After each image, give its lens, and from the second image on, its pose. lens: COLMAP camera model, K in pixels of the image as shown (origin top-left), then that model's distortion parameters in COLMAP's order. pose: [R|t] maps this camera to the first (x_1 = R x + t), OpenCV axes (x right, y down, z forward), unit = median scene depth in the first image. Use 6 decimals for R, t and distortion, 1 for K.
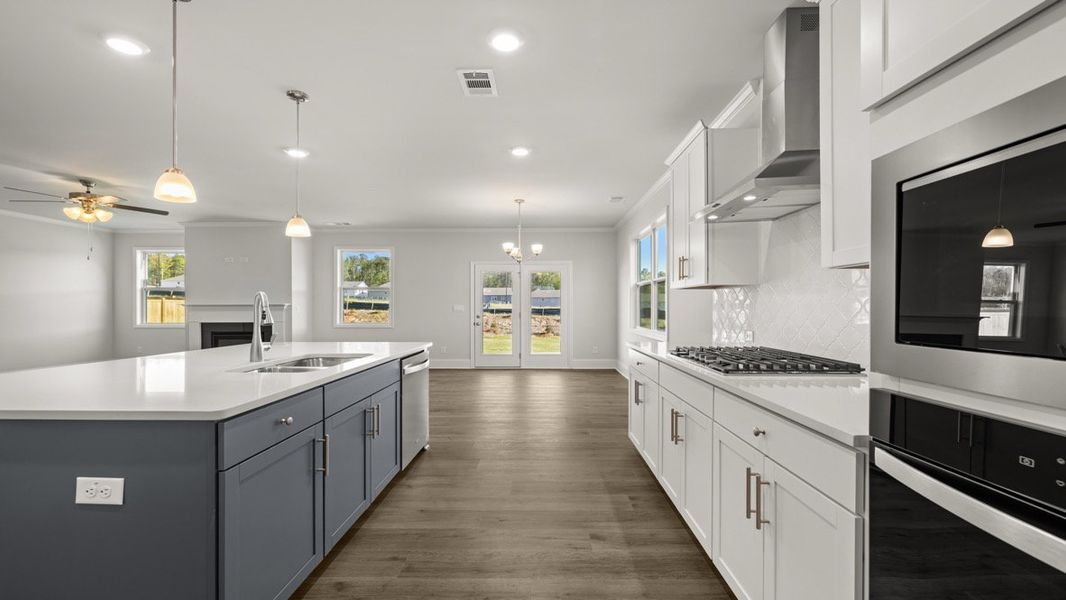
lens RADIAL K [[452.6, 0, 533.1], [0, 452.6, 302.6], [0, 0, 1]] dist [-0.000628, 0.000898]
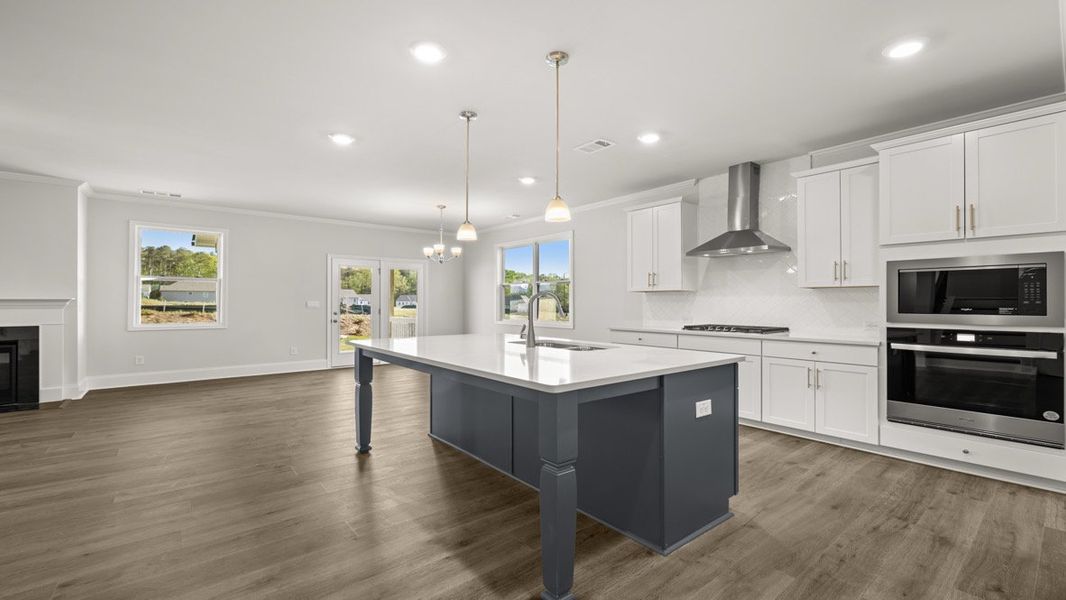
lens RADIAL K [[452.6, 0, 534.5], [0, 452.6, 300.0], [0, 0, 1]] dist [-0.000628, 0.000898]
pose [[0.757741, 0.003973, 0.652544, -0.422946], [-0.006418, 0.999978, 0.001364, -0.000670], [-0.652524, -0.005222, 0.757750, 0.016001]]
